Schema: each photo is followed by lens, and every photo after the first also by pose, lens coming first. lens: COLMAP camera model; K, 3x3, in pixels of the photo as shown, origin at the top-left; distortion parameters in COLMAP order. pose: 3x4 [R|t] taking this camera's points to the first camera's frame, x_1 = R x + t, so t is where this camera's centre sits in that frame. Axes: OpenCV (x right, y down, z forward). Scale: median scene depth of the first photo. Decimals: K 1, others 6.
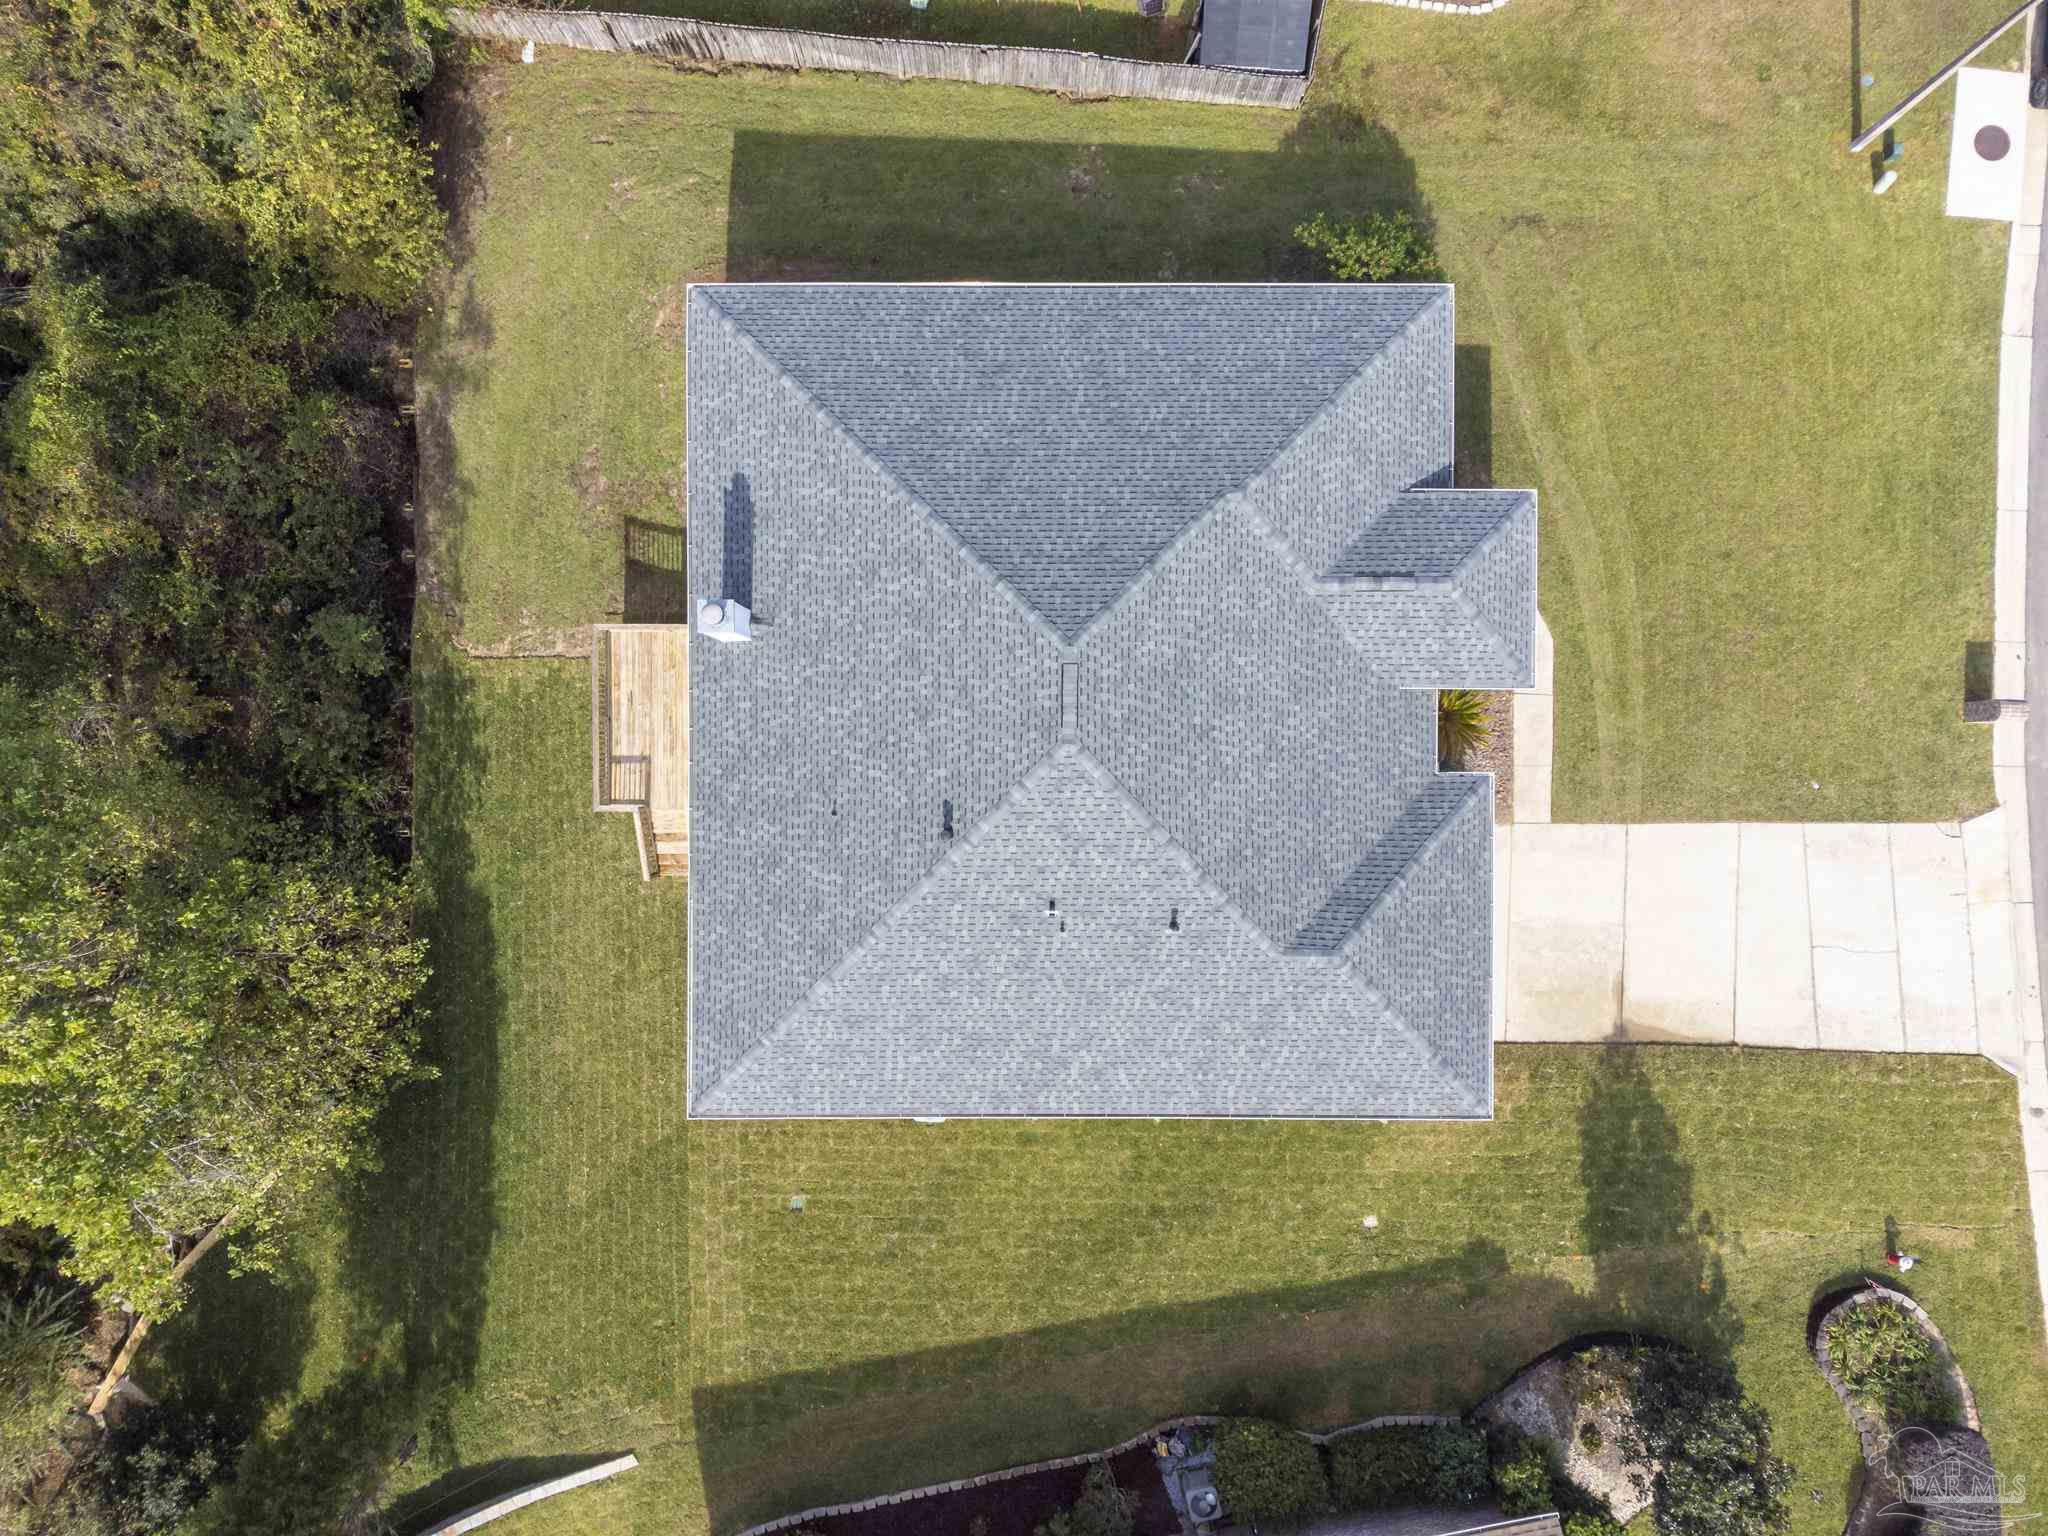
lens RADIAL K [[1526.5, 0, 1016.0], [0, 1526.5, 762.2], [0, 0, 1]] dist [0.027688, -0.016166]
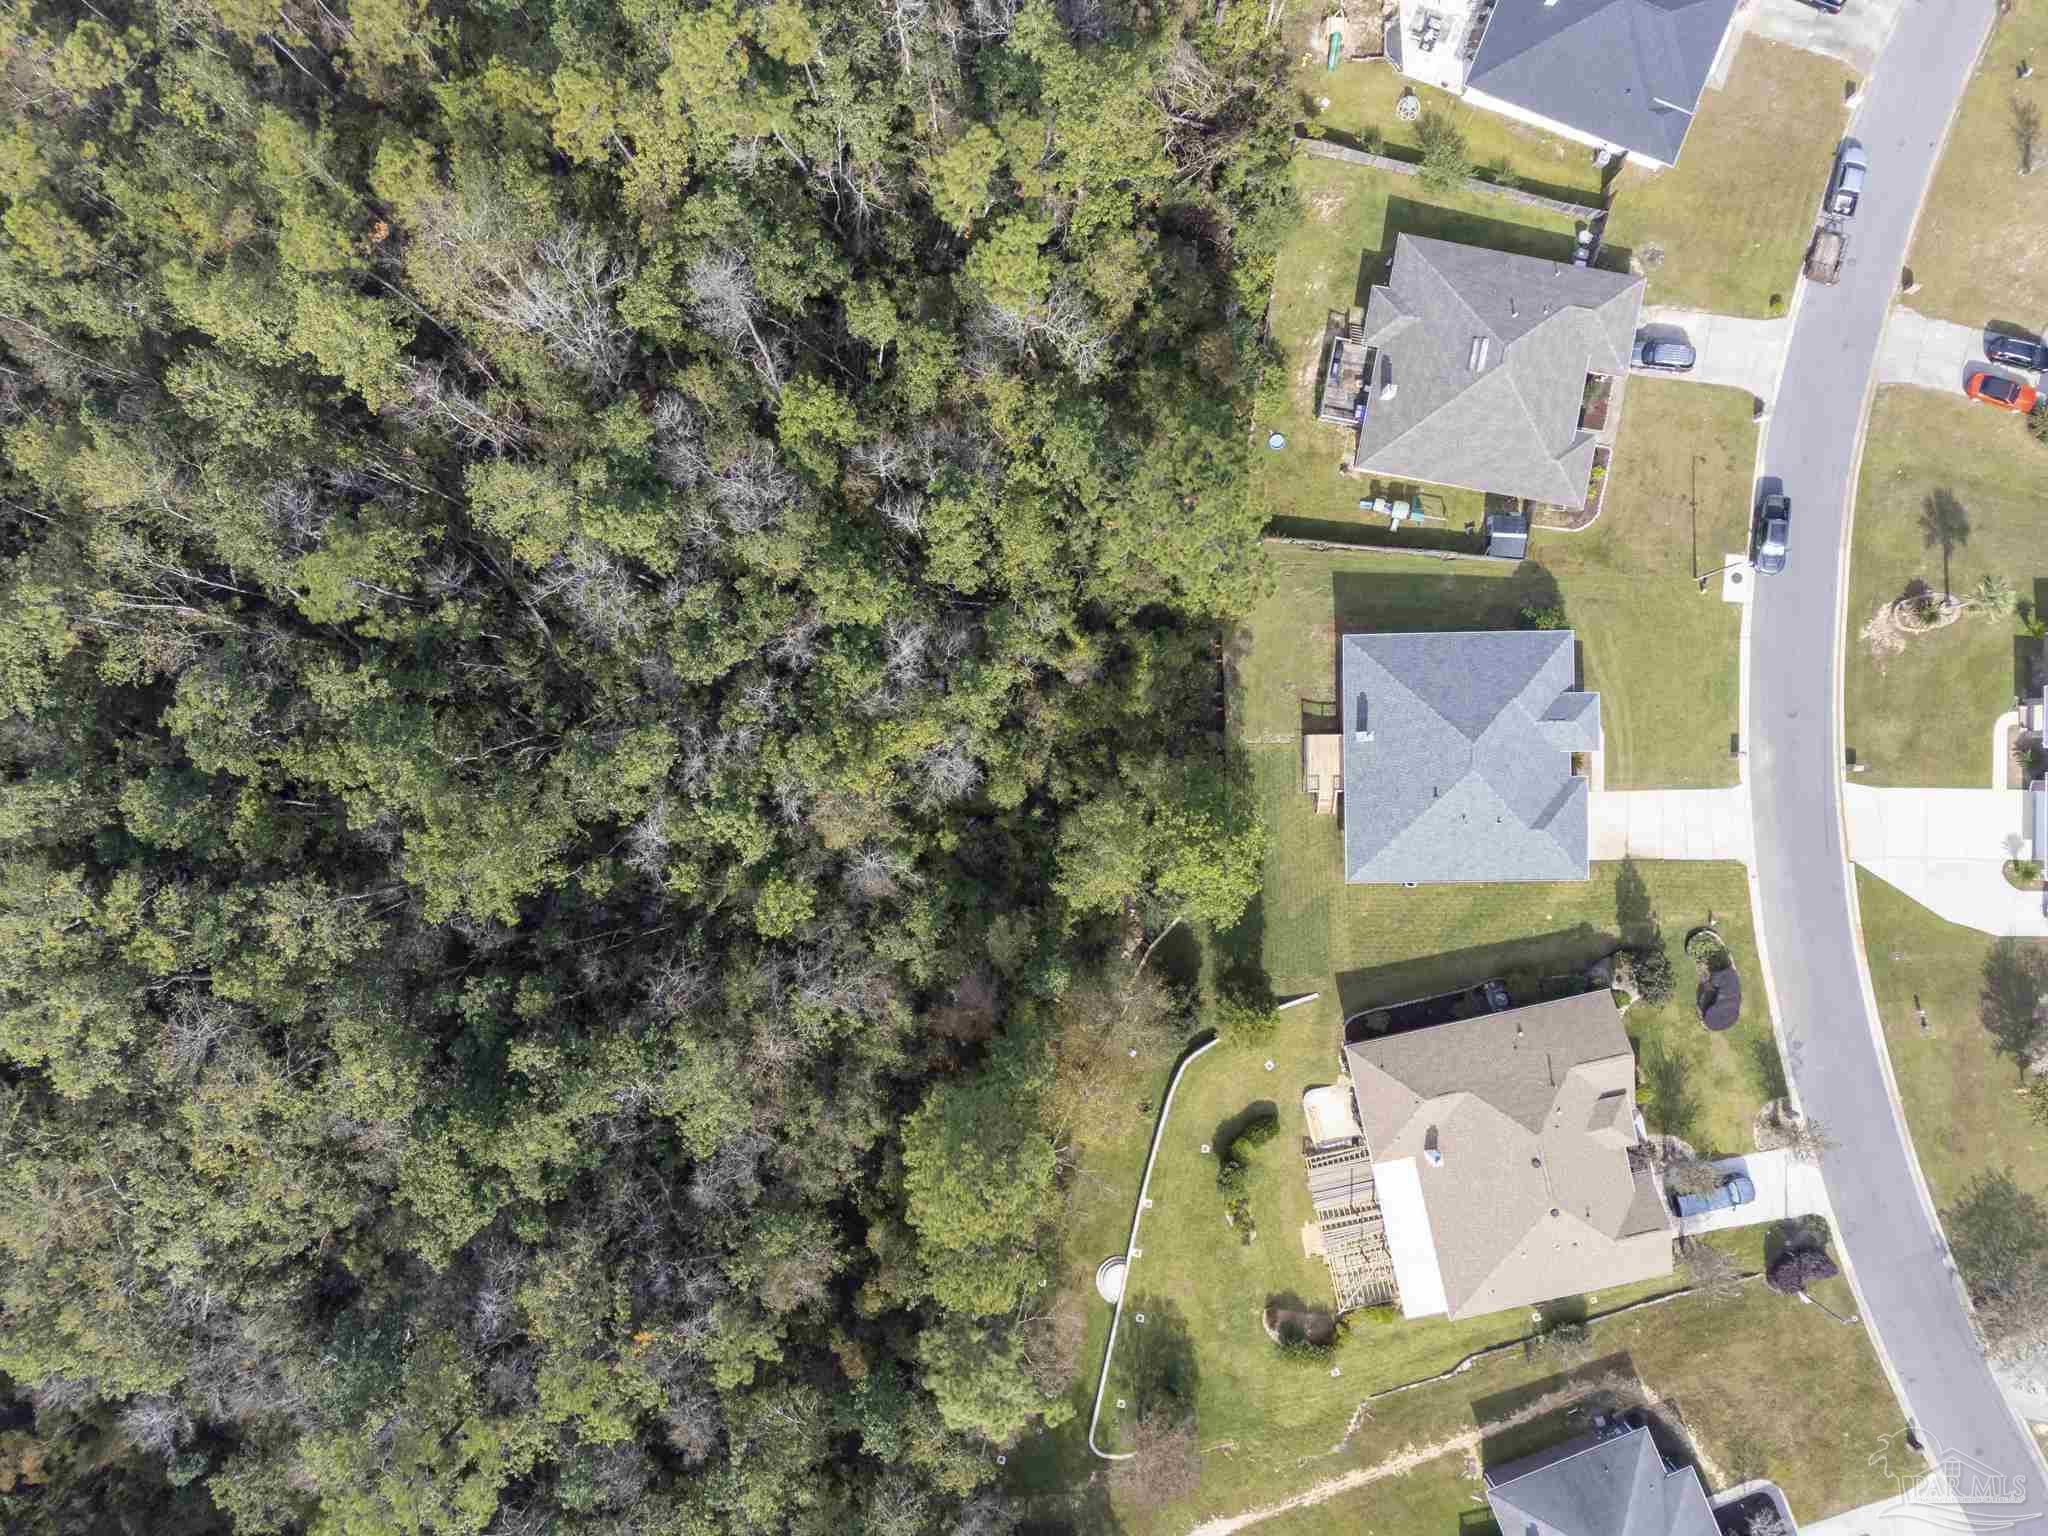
lens RADIAL K [[1526.5, 0, 1032.8], [0, 1526.5, 774.6], [0, 0, 1]] dist [0.027688, -0.016166]
pose [[0.999837, -0.017991, 0.001800, -0.861666], [0.017979, 0.999817, 0.006521, -0.037517], [-0.001917, -0.006487, 0.999977, -2.231164]]
